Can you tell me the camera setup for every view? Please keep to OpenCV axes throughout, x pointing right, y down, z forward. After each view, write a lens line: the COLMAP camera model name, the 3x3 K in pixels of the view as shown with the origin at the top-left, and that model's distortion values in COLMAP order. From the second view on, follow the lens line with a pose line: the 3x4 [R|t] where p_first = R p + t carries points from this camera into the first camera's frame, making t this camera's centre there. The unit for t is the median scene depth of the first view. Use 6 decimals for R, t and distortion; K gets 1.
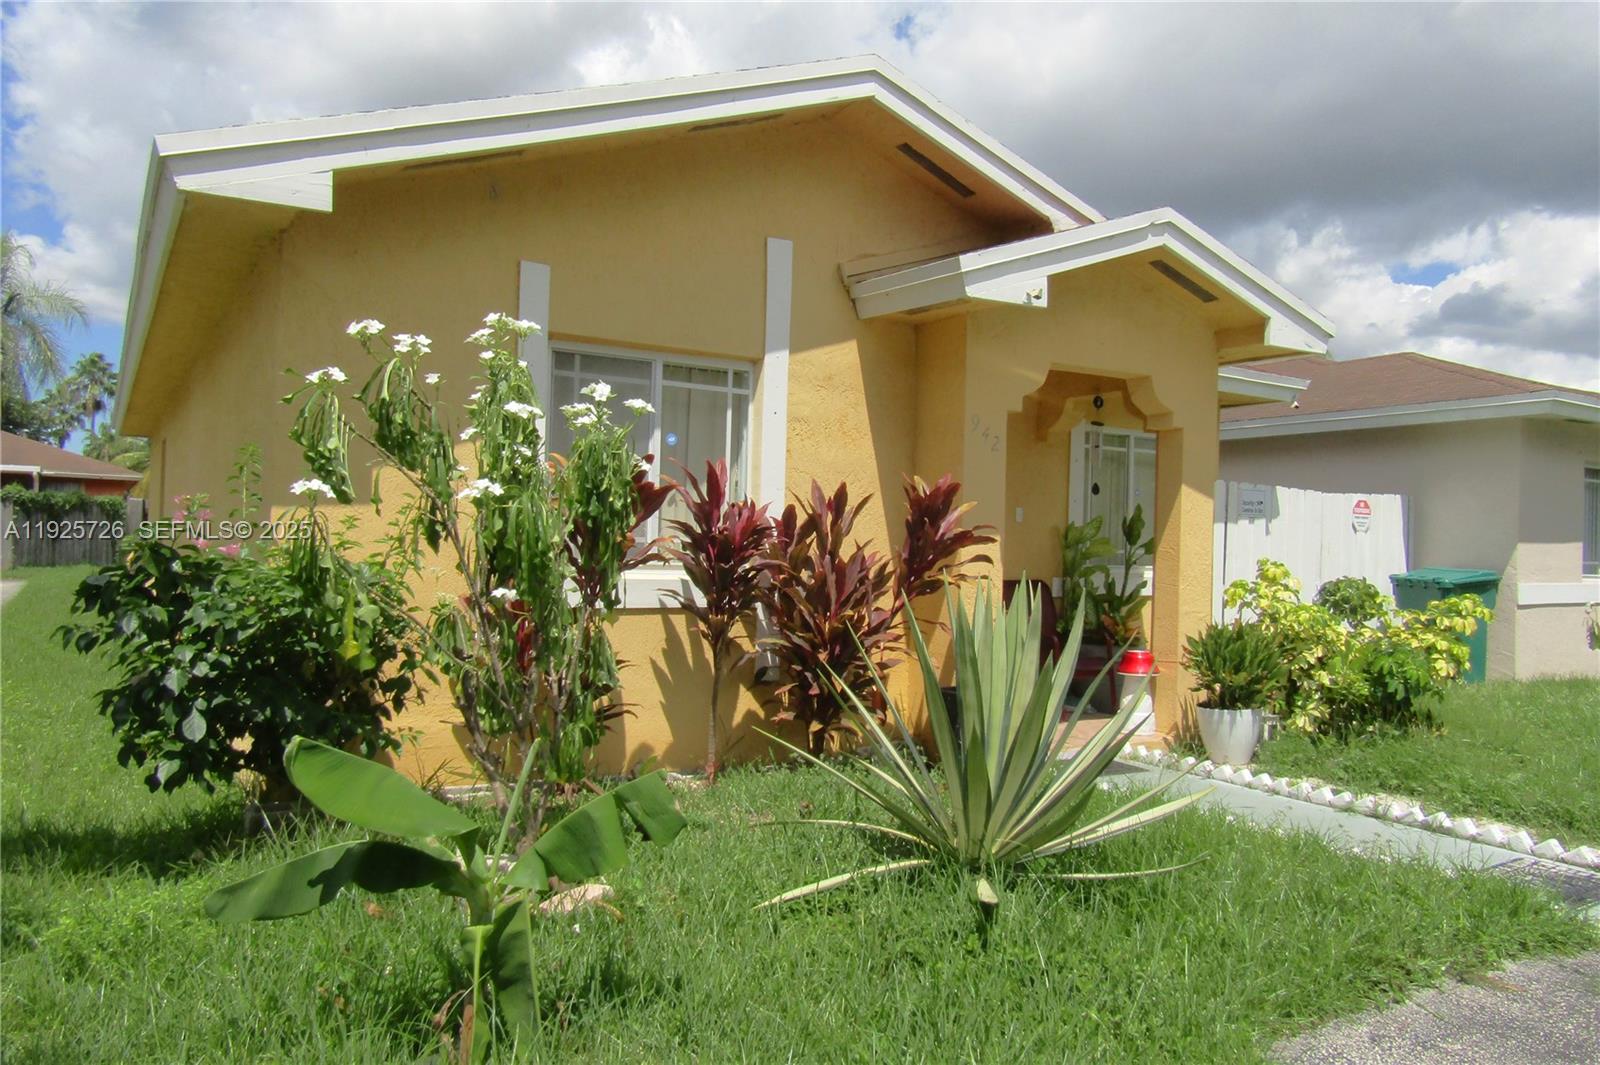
lens RADIAL K [[1145.2, 0, 800.0], [0, 1145.2, 532.5], [0, 0, 1]] dist [0.003992, -0.006139]
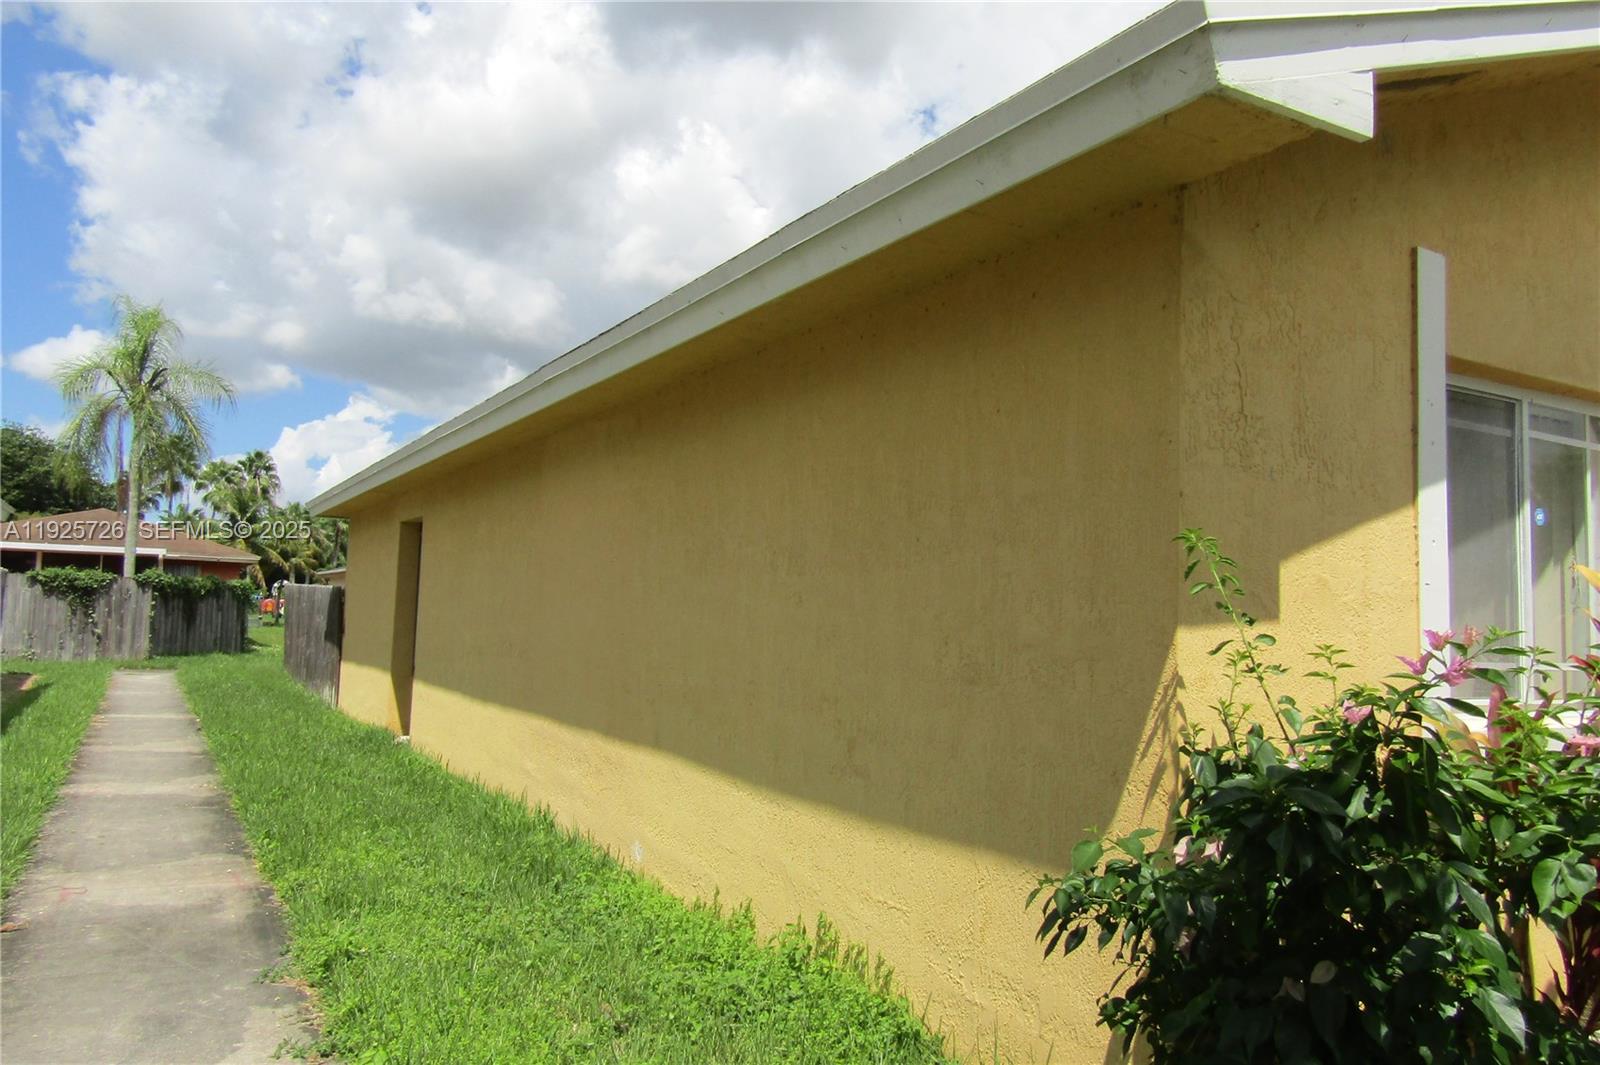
lens RADIAL K [[1145.2, 0, 800.0], [0, 1145.2, 532.5], [0, 0, 1]] dist [0.003992, -0.006139]
pose [[0.999513, -0.004205, -0.030919, -0.124068], [0.002106, 0.997709, -0.067613, -0.006738], [0.031133, 0.067515, 0.997232, 0.074888]]
